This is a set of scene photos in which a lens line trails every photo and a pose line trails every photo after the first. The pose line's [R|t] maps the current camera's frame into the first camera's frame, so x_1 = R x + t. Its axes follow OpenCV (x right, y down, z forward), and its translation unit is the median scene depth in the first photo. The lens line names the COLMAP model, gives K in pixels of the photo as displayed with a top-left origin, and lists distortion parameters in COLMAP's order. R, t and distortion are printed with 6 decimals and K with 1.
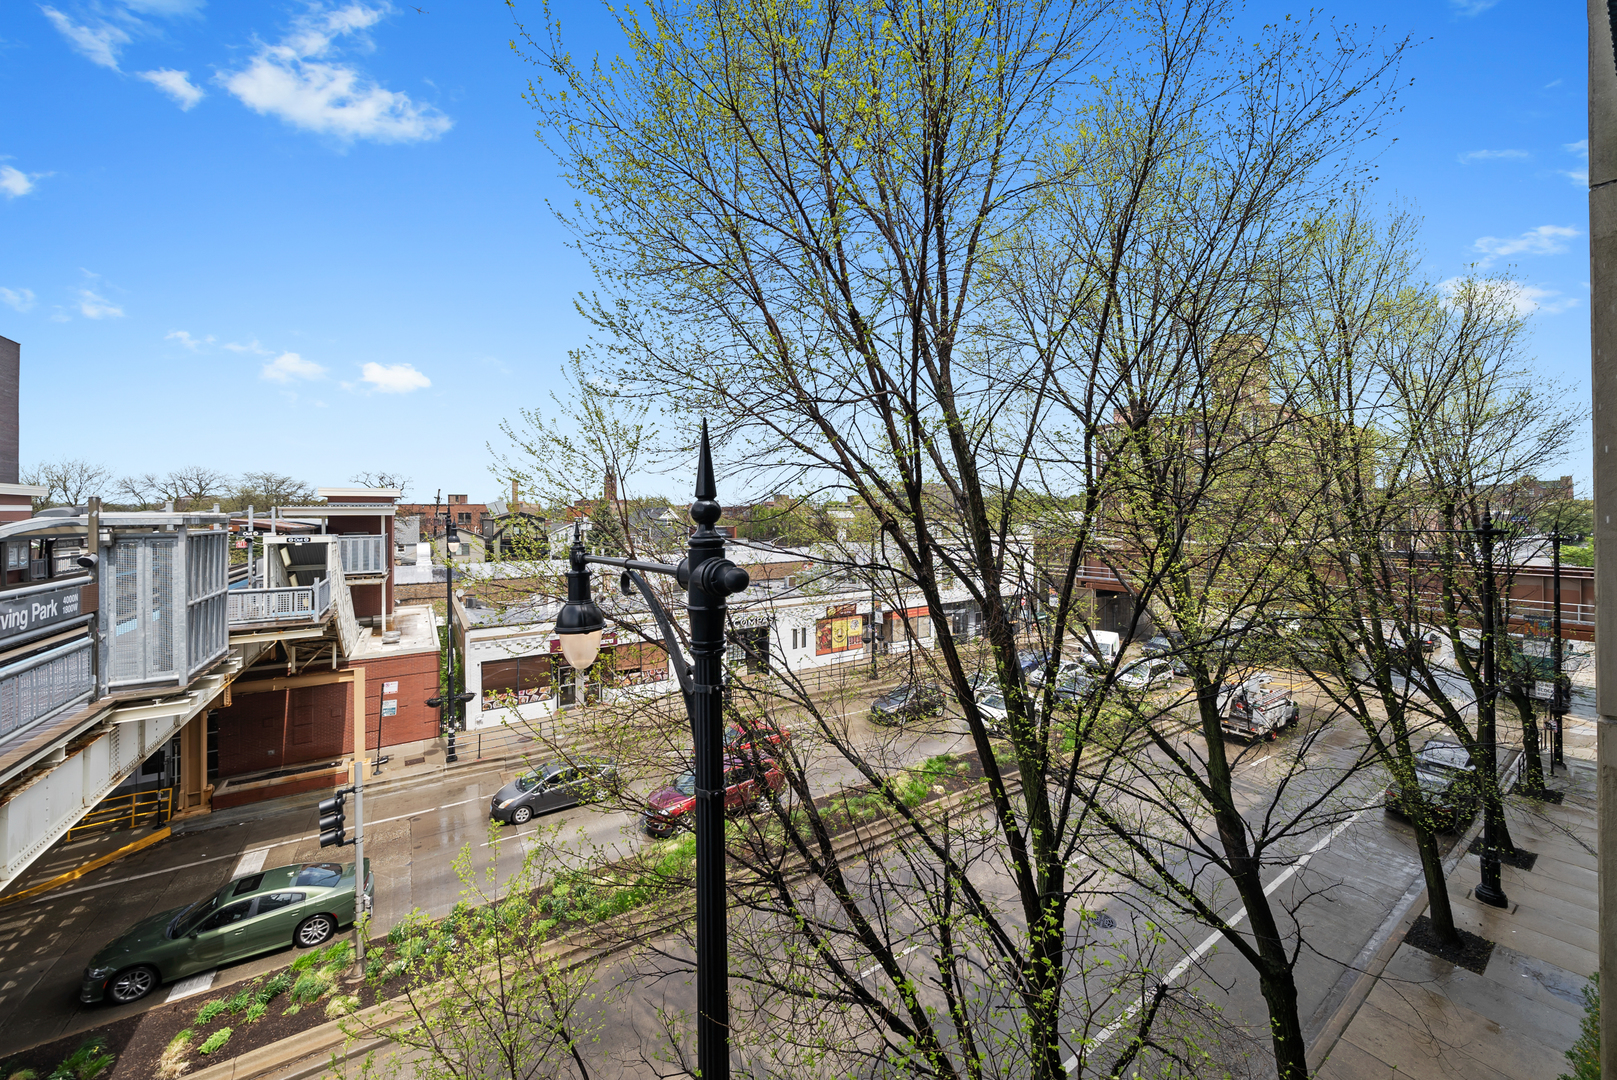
lens RADIAL K [[587.6, 0, 810.1], [0, 587.6, 513.9], [0, 0, 1]] dist [0.002942, -0.000818]
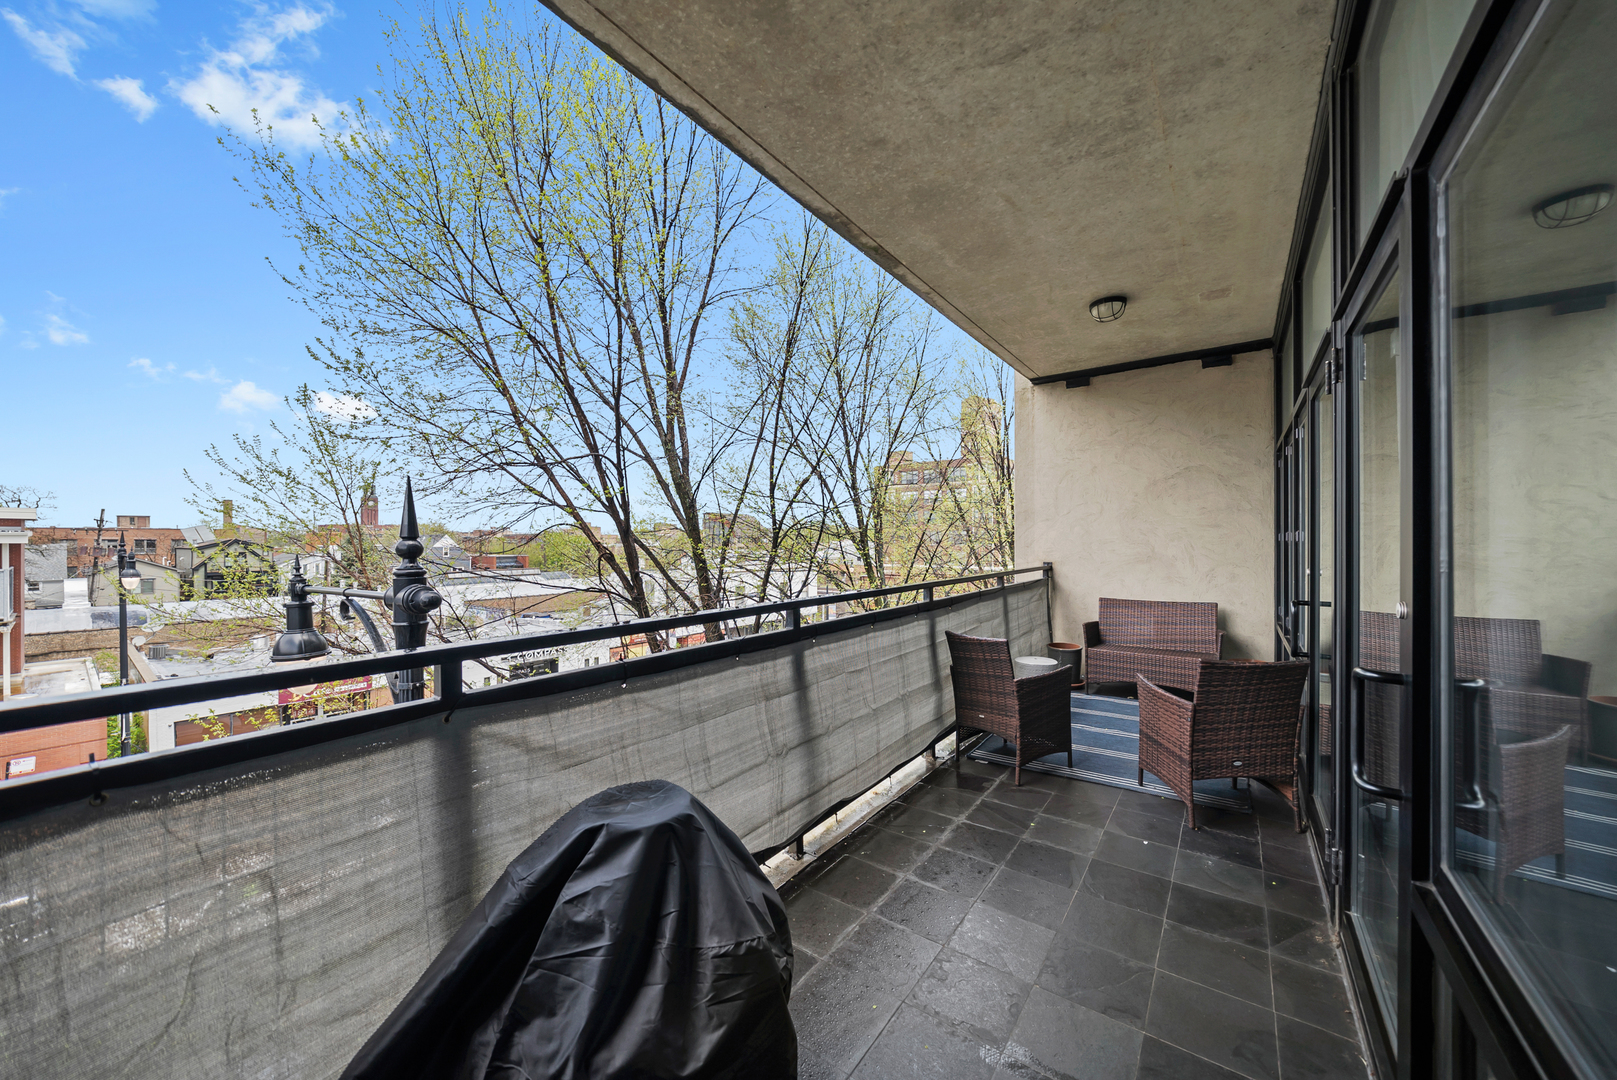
lens RADIAL K [[563.8, 0, 804.2], [0, 563.8, 545.0], [0, 0, 1]] dist [0.001595, -0.000038]
pose [[0.945915, 0.001191, 0.324413, 0.095728], [-0.002632, 0.999989, 0.004003, -0.008332], [-0.324404, -0.004640, 0.945907, -0.180542]]
